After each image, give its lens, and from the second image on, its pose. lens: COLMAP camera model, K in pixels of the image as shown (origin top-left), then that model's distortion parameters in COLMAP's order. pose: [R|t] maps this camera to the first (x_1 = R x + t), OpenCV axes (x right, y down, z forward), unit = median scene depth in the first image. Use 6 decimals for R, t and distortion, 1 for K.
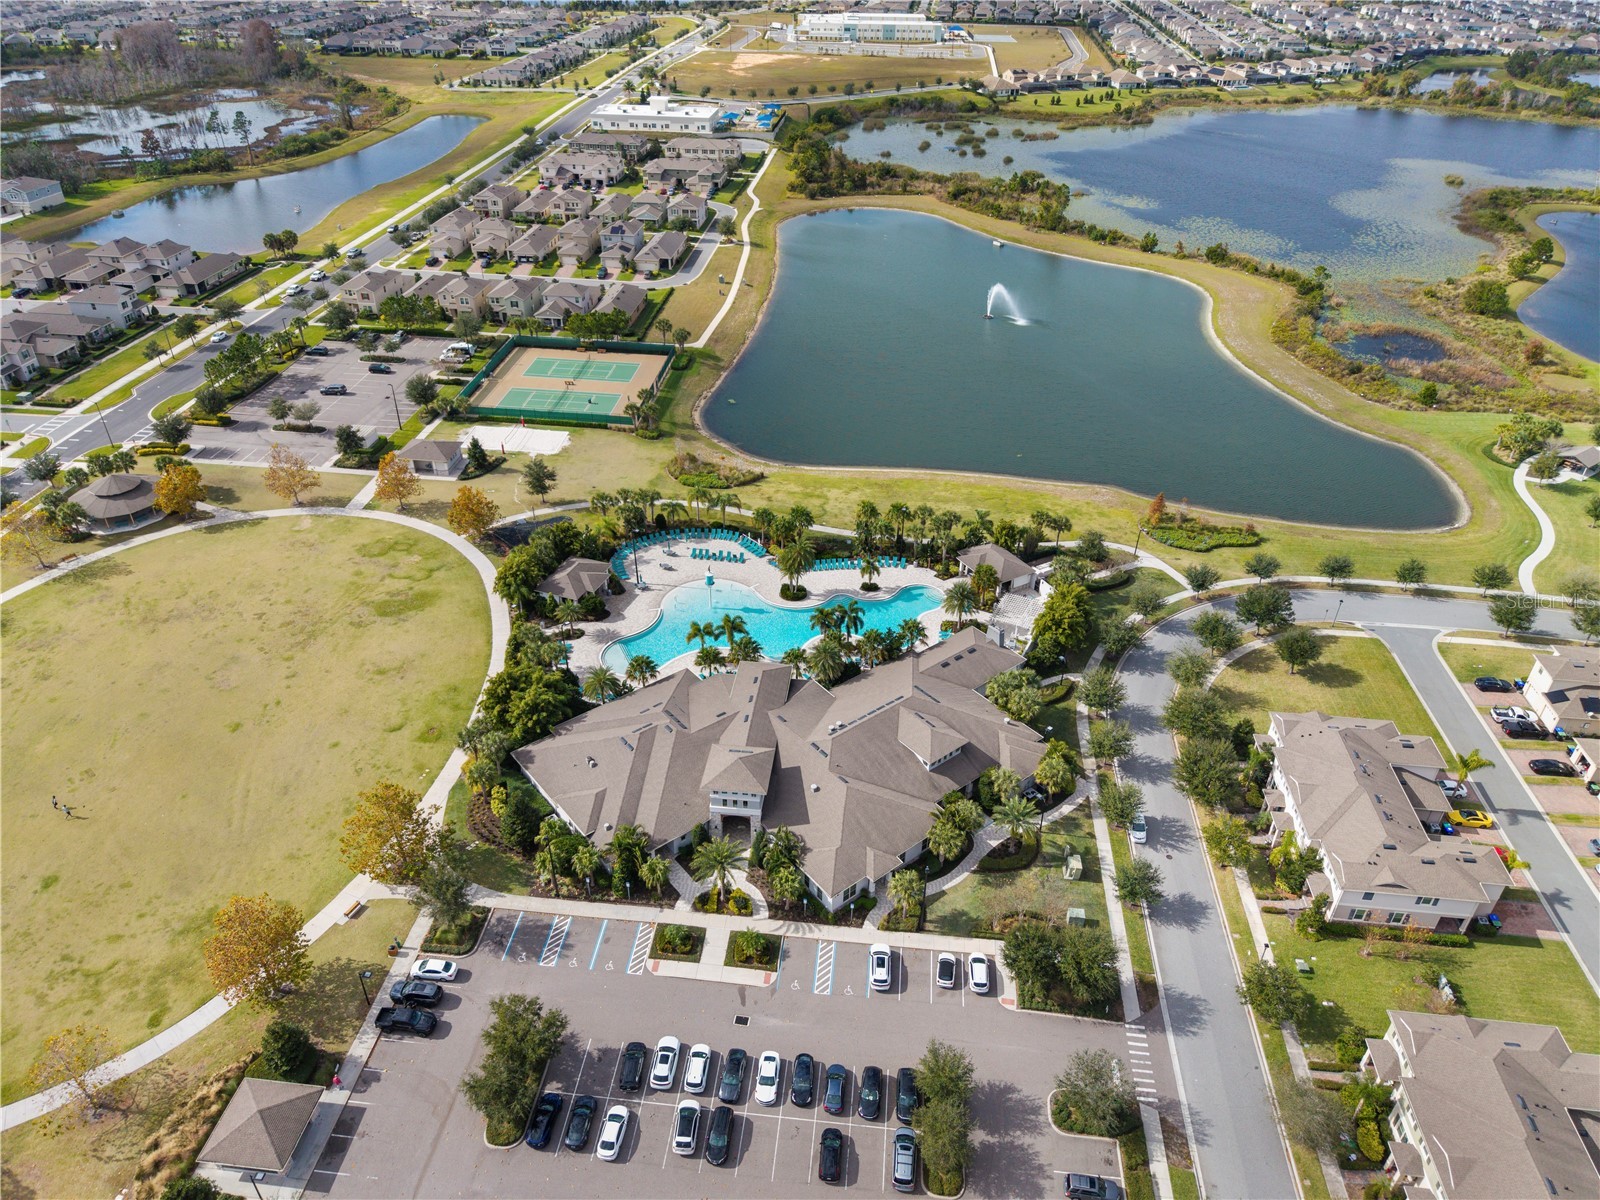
lens RADIAL K [[1075.9, 0, 800.0], [0, 1075.9, 600.0], [0, 0, 1]] dist [0.007582, 0.004715]
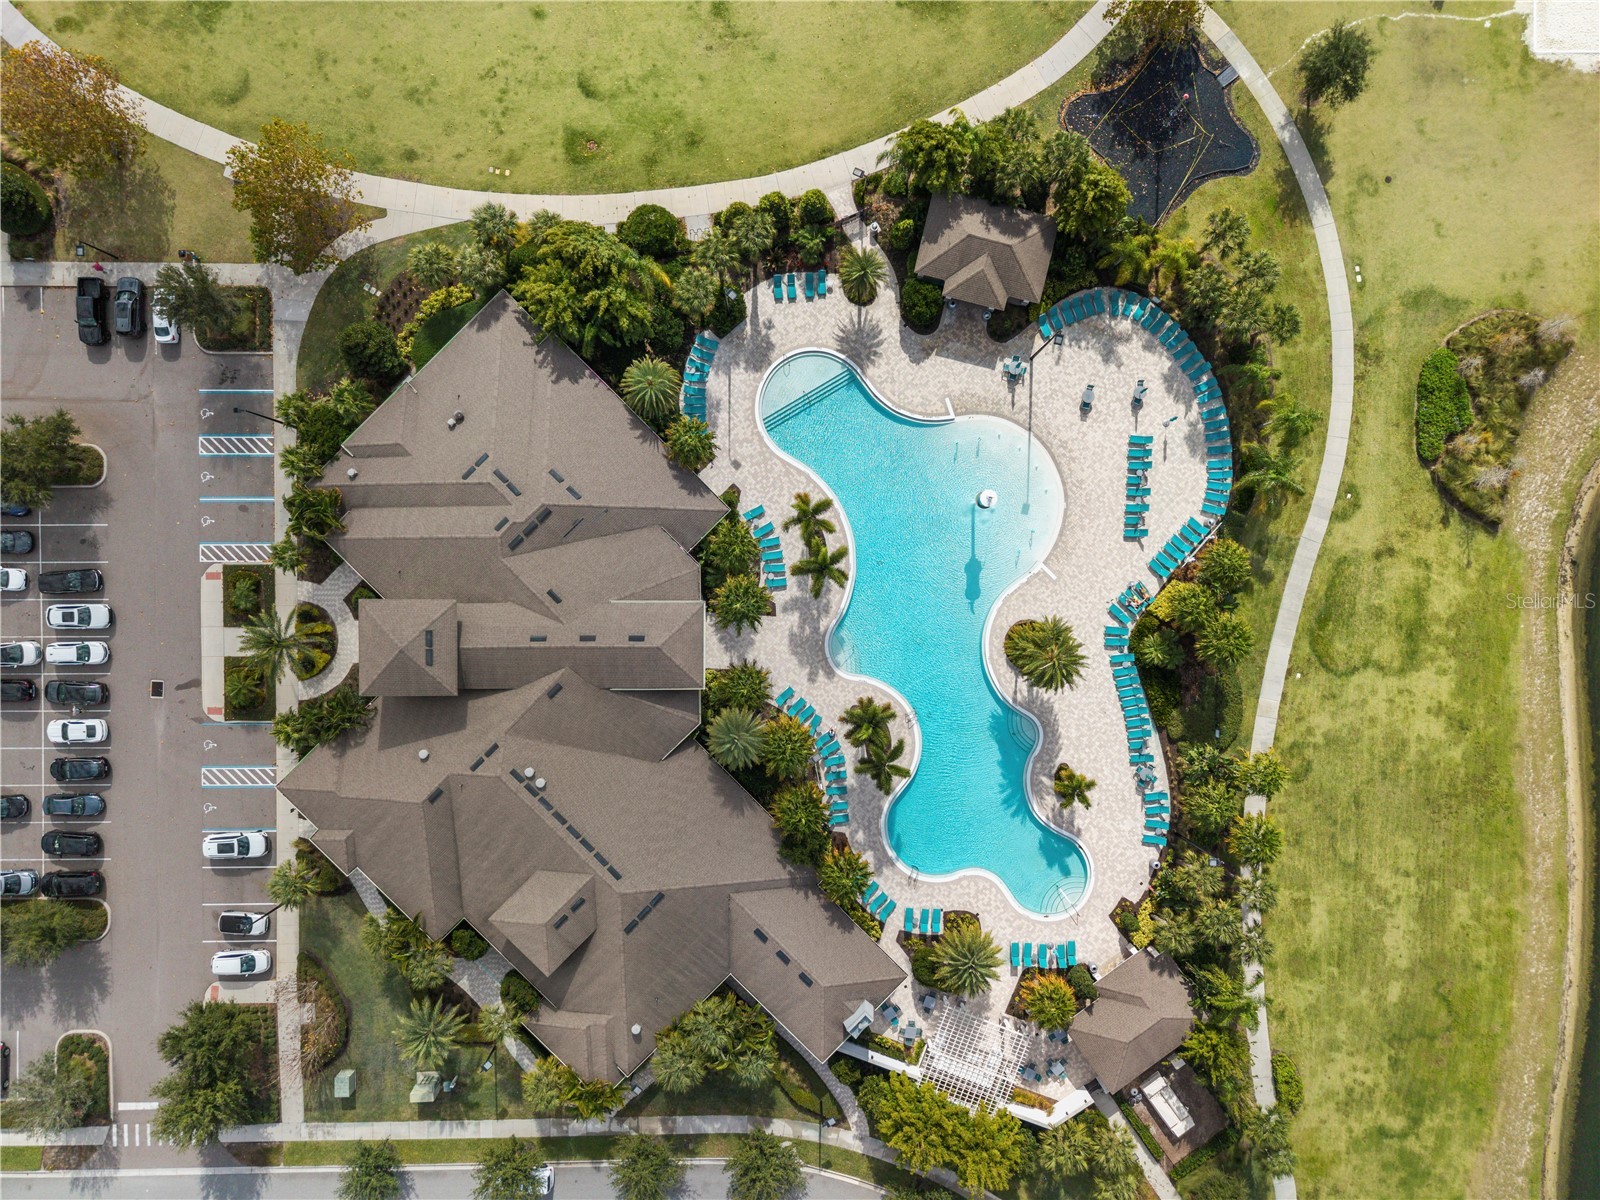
lens RADIAL K [[1075.9, 0, 800.0], [0, 1075.9, 600.0], [0, 0, 1]] dist [0.007582, 0.004715]
pose [[0.109791, 0.993940, 0.005425, -0.067777], [-0.563601, 0.057758, 0.824025, -0.580178], [0.818718, -0.093528, 0.566527, 0.864287]]
